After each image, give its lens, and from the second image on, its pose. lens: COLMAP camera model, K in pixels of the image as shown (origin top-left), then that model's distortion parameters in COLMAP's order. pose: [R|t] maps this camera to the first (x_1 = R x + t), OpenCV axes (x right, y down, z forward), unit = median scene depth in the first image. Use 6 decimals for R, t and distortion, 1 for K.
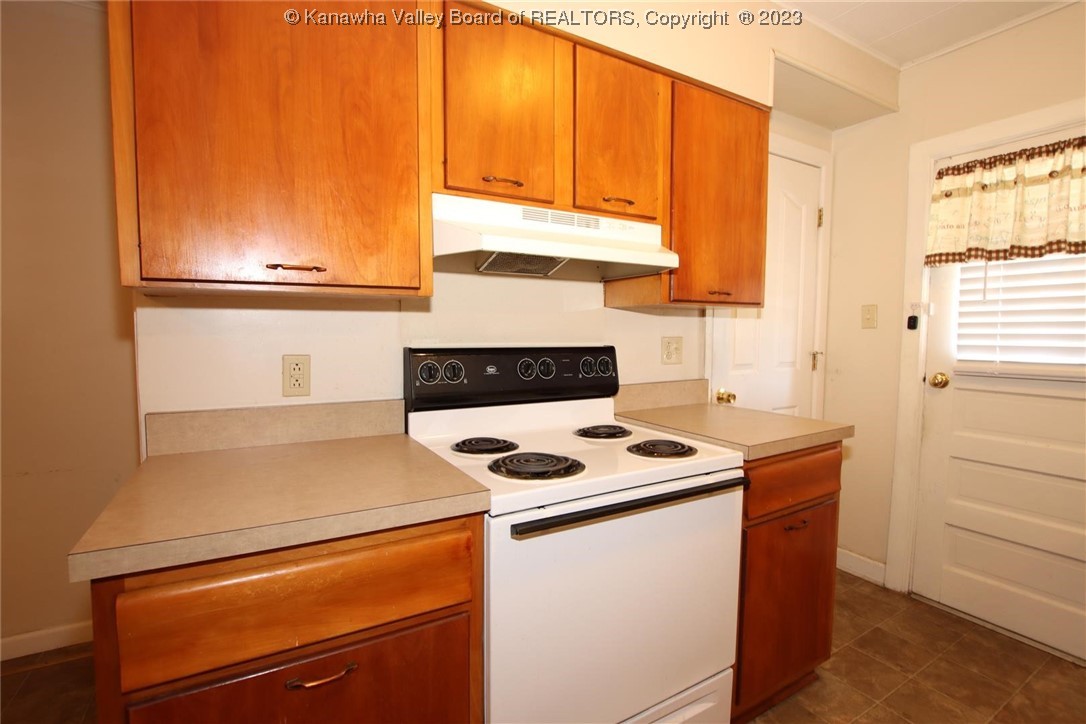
lens RADIAL K [[503.5, 0, 542.7], [0, 503.5, 362.7], [0, 0, 1]] dist [-0.030136, 0.003751]
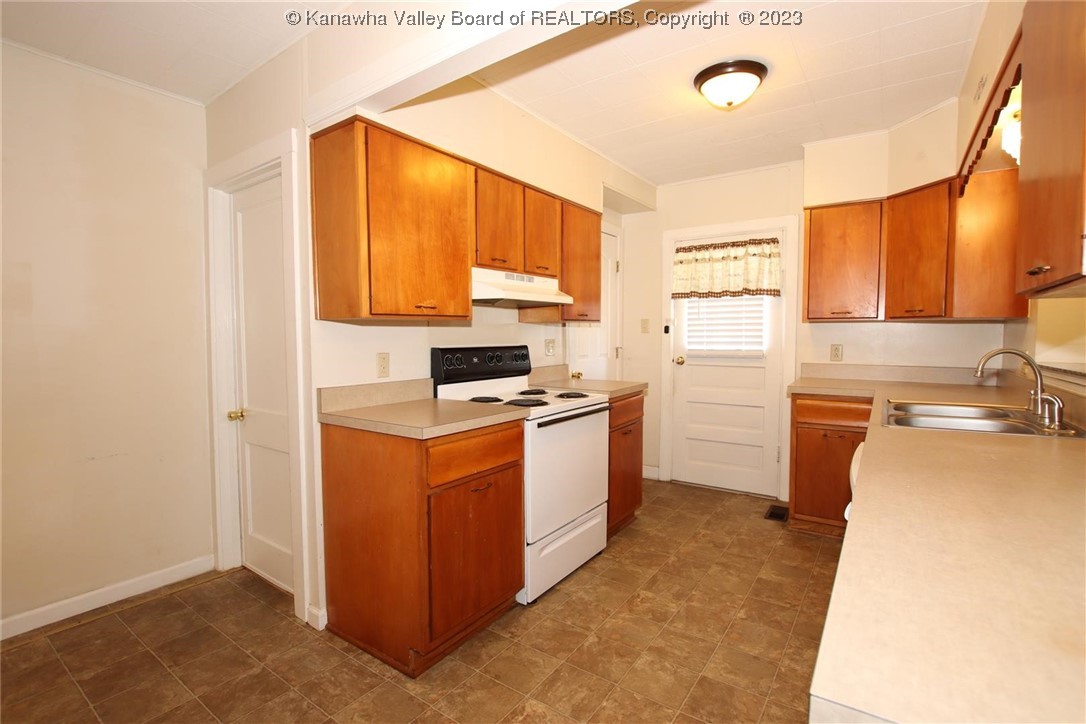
lens RADIAL K [[503.5, 0, 542.3], [0, 503.5, 363.3], [0, 0, 1]] dist [-0.030136, 0.003751]
pose [[0.909706, -0.033654, 0.413888, -0.539537], [0.035909, 0.999352, 0.002335, 0.026995], [-0.413698, 0.012738, 0.910325, -0.602236]]
